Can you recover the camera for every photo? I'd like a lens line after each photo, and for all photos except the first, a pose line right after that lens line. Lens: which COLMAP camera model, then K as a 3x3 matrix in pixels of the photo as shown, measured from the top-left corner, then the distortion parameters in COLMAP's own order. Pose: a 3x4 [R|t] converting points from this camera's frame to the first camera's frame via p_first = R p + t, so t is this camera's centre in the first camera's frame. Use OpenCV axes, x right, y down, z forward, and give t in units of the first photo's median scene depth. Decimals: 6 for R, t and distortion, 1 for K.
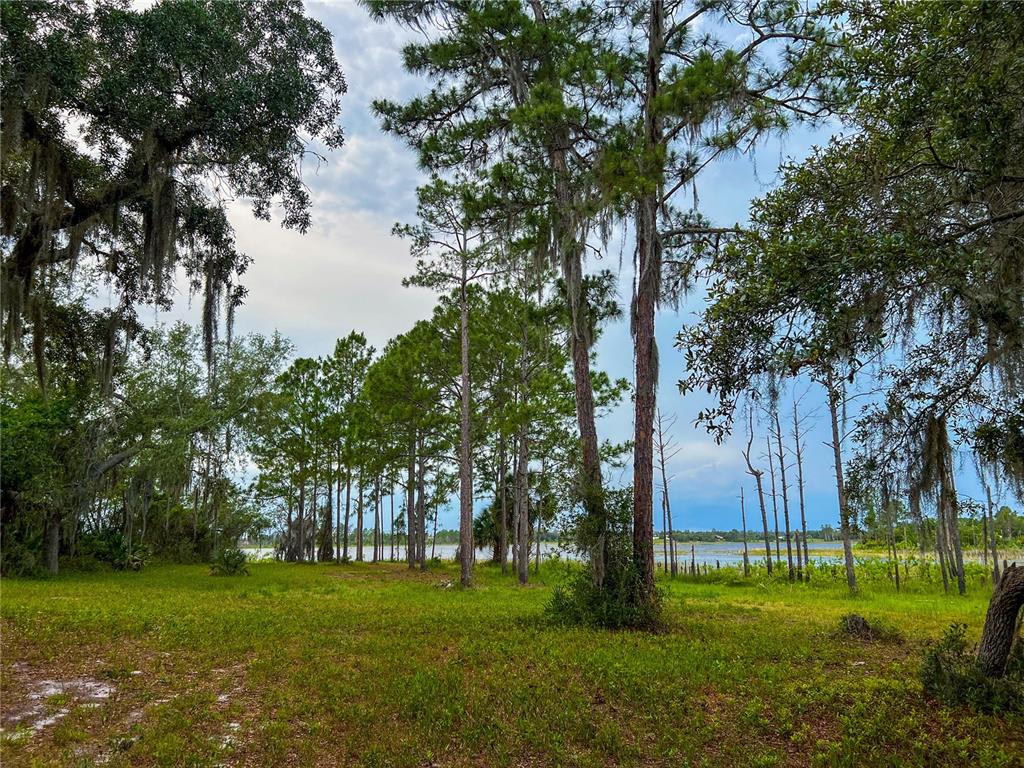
lens RADIAL K [[765.7, 0, 516.0], [0, 765.7, 391.5], [0, 0, 1]] dist [0.080459, -0.091128]
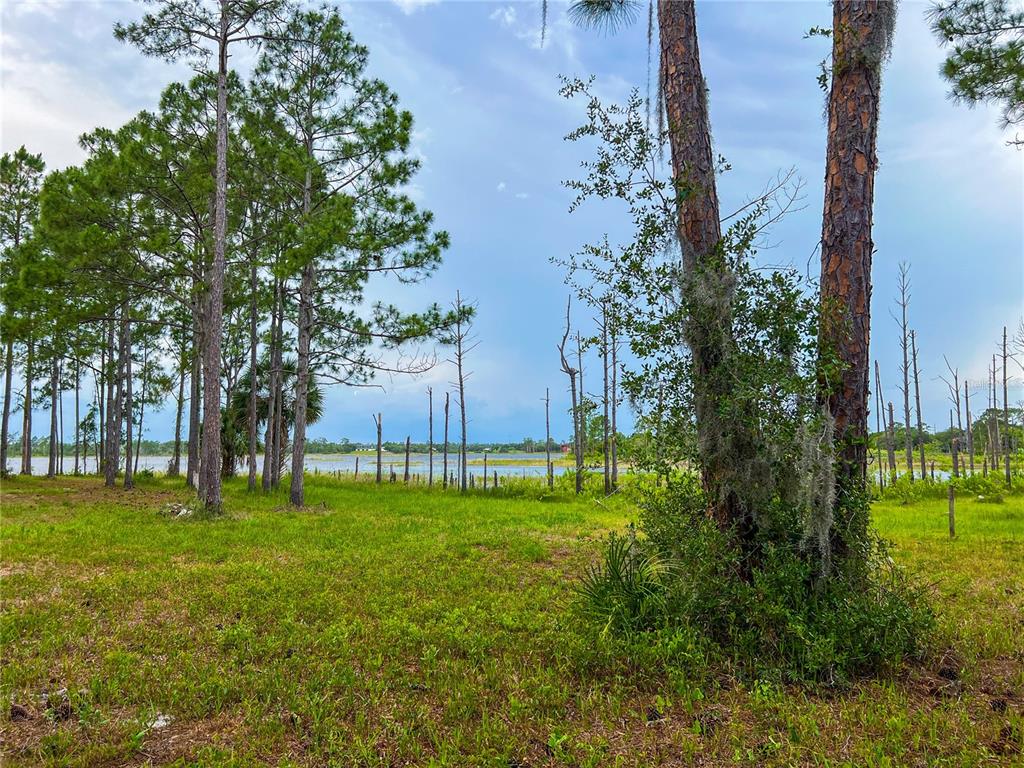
lens RADIAL K [[765.7, 0, 516.0], [0, 765.7, 391.5], [0, 0, 1]] dist [0.080459, -0.091128]
pose [[0.934491, 0.033622, 0.354394, -0.074964], [-0.073009, 0.992469, 0.098358, 0.076551], [-0.348419, -0.117788, 0.929909, 0.358595]]
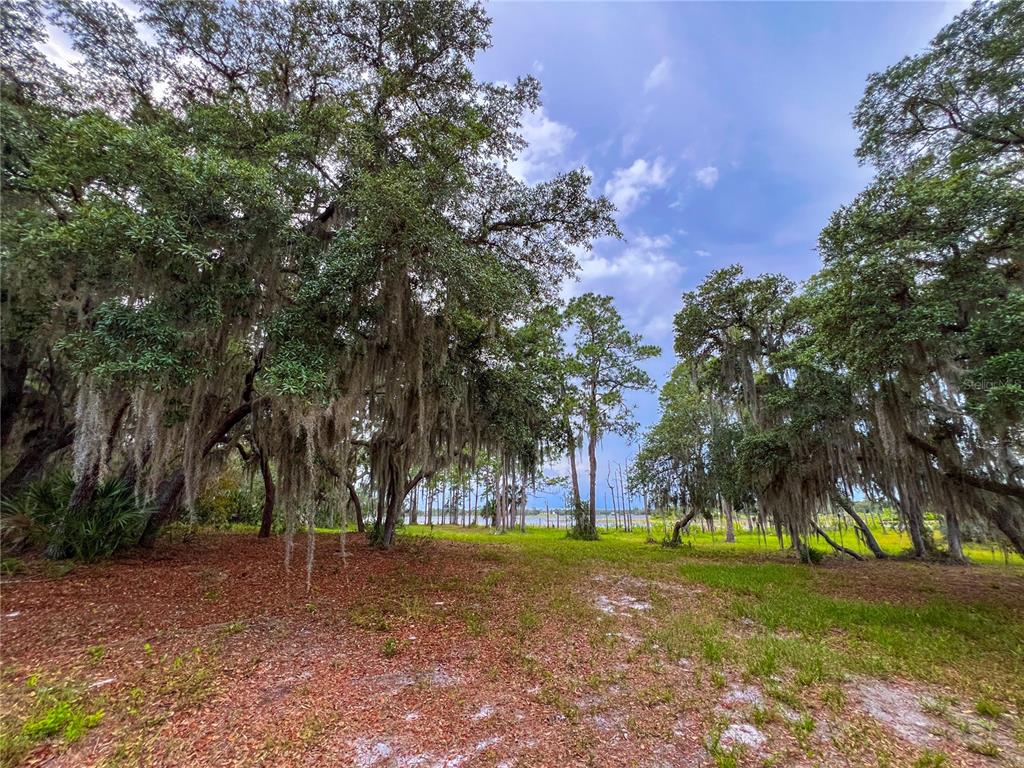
lens RADIAL K [[410.7, 0, 515.3], [0, 410.7, 382.1], [0, 0, 1]] dist [0.000612, 0.000045]
pose [[0.994763, 0.036711, 0.095389, -0.208860], [-0.024943, 0.992247, -0.121750, -0.095706], [-0.099119, 0.118733, 0.987967, -0.481560]]
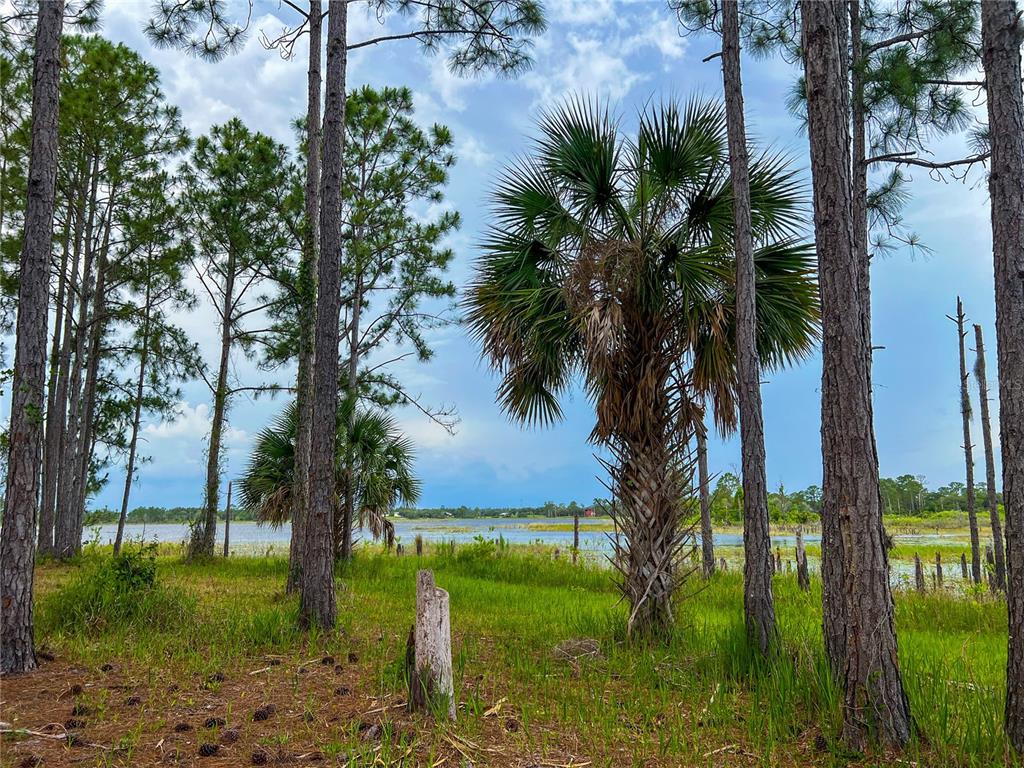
lens RADIAL K [[765.7, 0, 516.0], [0, 765.7, 391.5], [0, 0, 1]] dist [0.080459, -0.091128]
pose [[0.939012, 0.055566, 0.339365, -0.156414], [-0.064933, 0.997757, 0.016299, 0.322623], [-0.337698, -0.037340, 0.940513, 1.534043]]
